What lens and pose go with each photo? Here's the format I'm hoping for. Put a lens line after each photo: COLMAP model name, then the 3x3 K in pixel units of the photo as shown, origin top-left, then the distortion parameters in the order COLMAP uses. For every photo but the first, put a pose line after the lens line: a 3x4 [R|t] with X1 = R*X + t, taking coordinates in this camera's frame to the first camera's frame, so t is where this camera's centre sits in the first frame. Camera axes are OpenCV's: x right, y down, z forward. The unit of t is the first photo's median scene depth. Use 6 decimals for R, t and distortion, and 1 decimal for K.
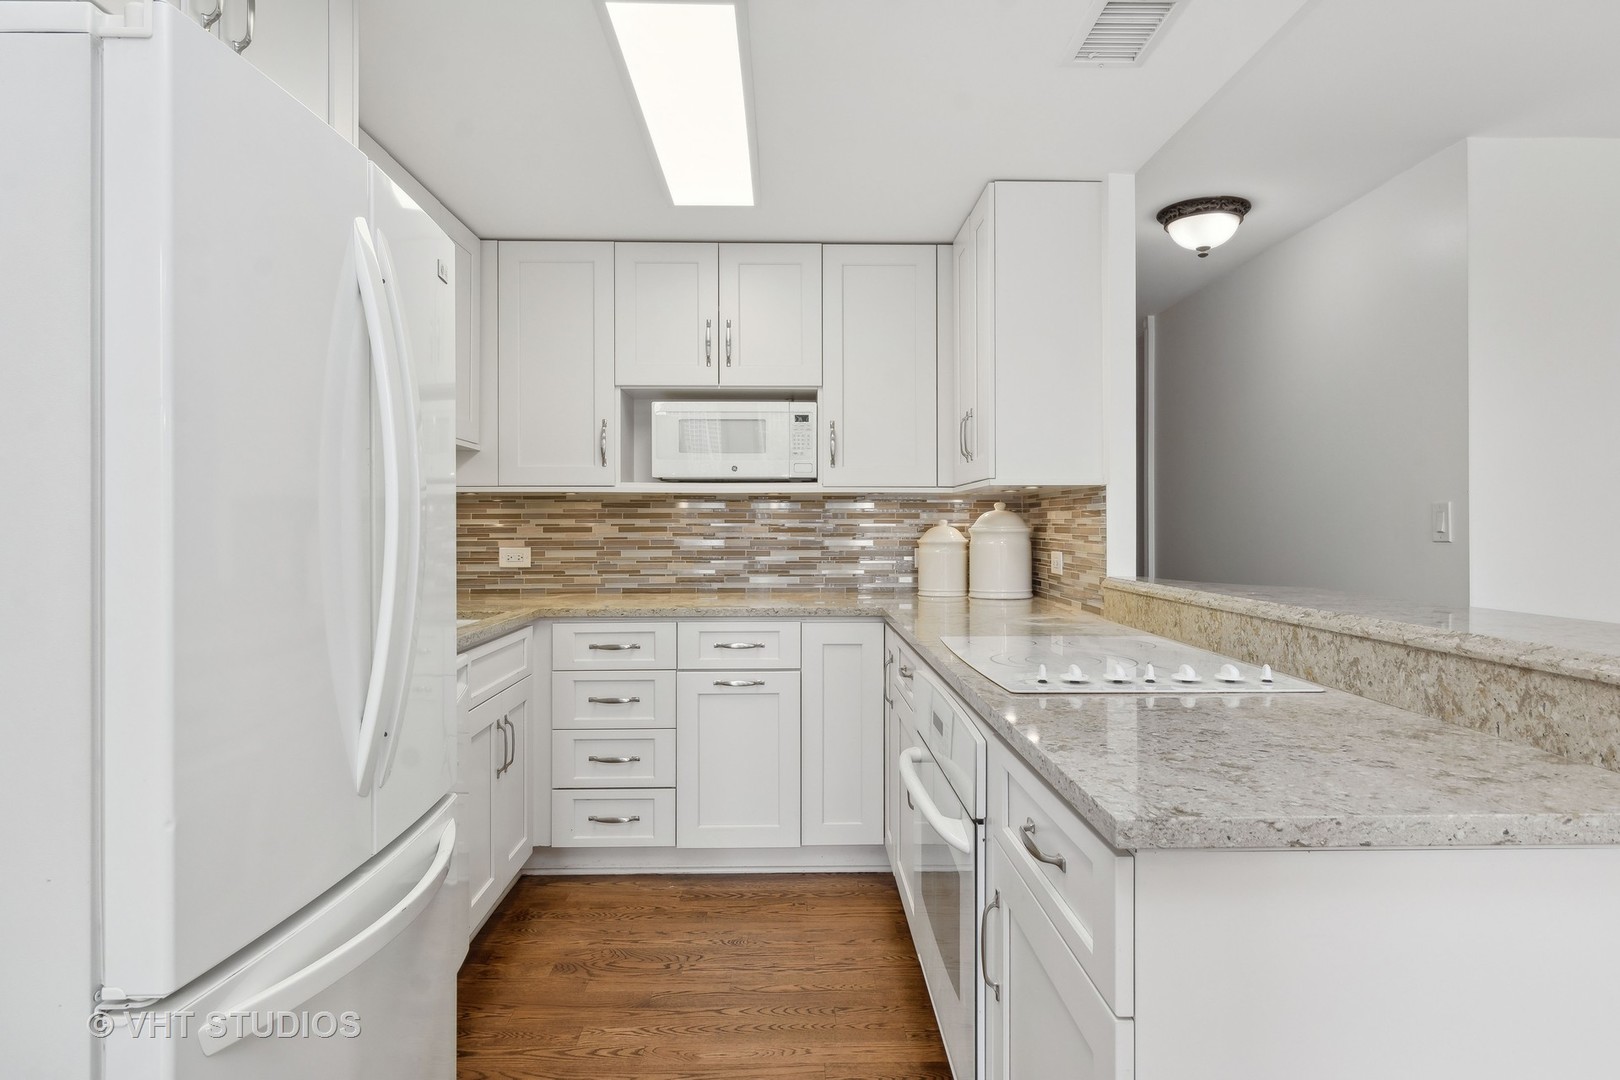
lens RADIAL K [[946.1, 0, 812.9], [0, 946.1, 522.6], [0, 0, 1]] dist [0.001949, 0.000672]
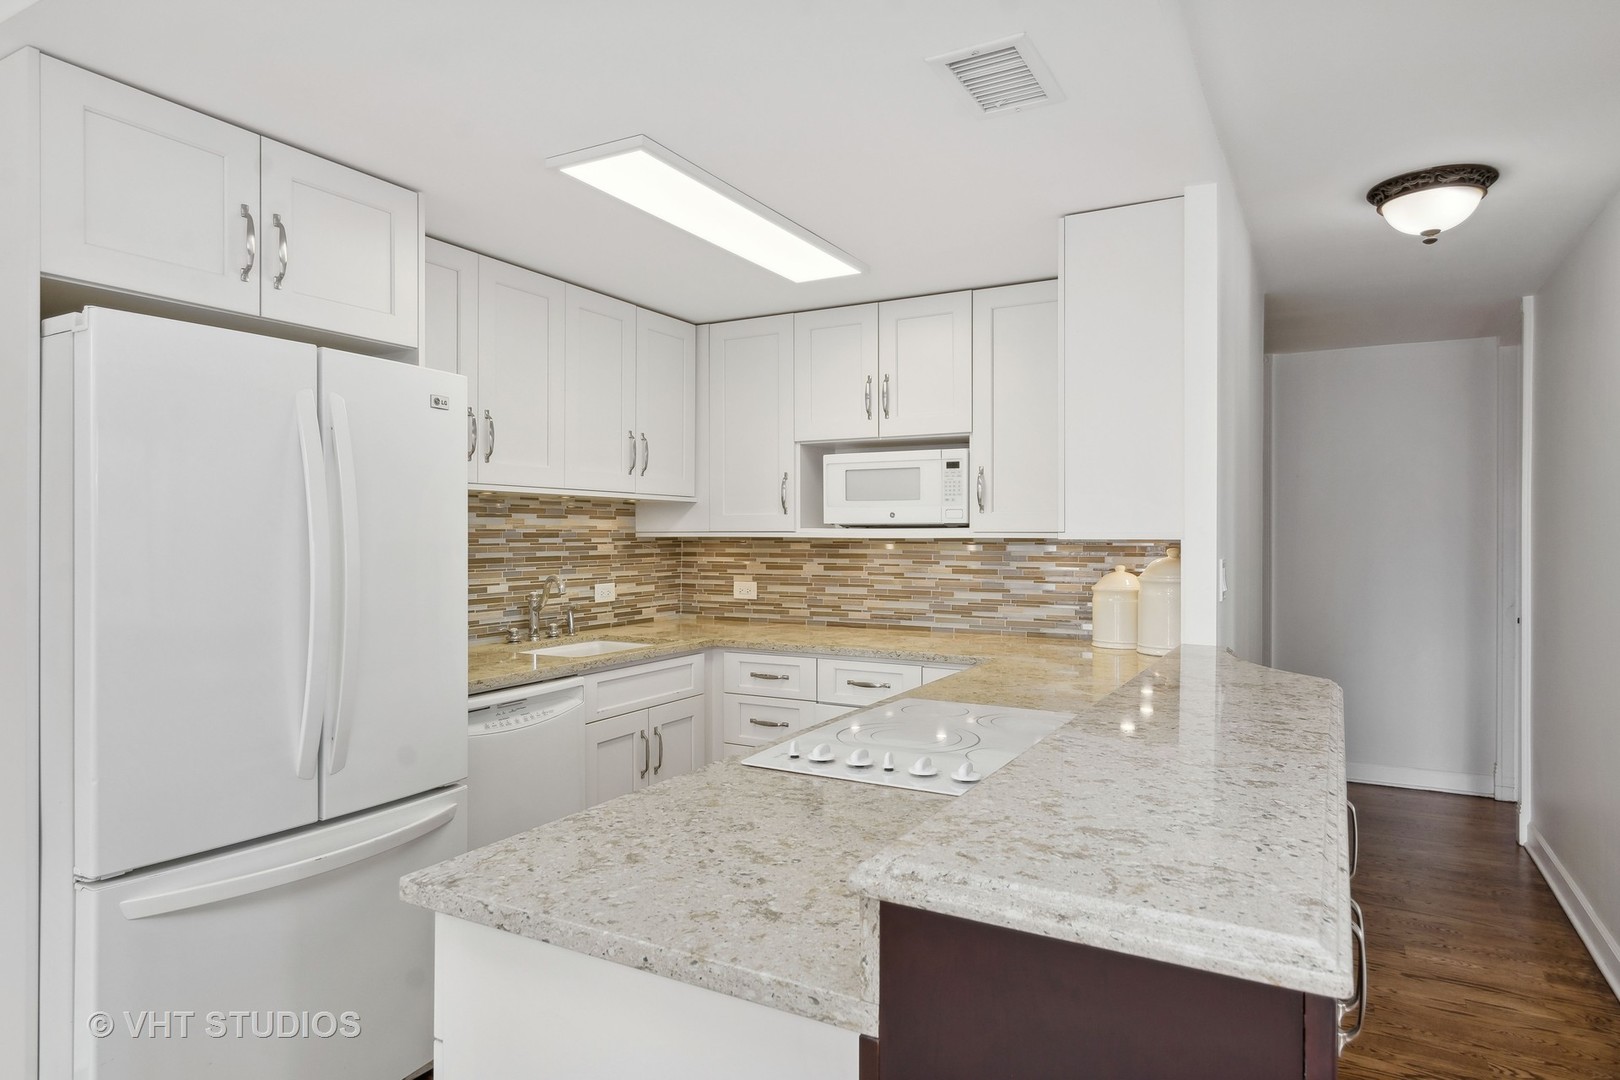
lens RADIAL K [[942.9, 0, 810.0], [0, 942.9, 540.0], [0, 0, 1]] dist [0.001746, -0.000427]
pose [[0.859085, 0.005233, -0.511807, 0.345732], [-0.000072, 0.999949, 0.010105, -0.036740], [0.511833, -0.008644, 0.859041, 0.047100]]
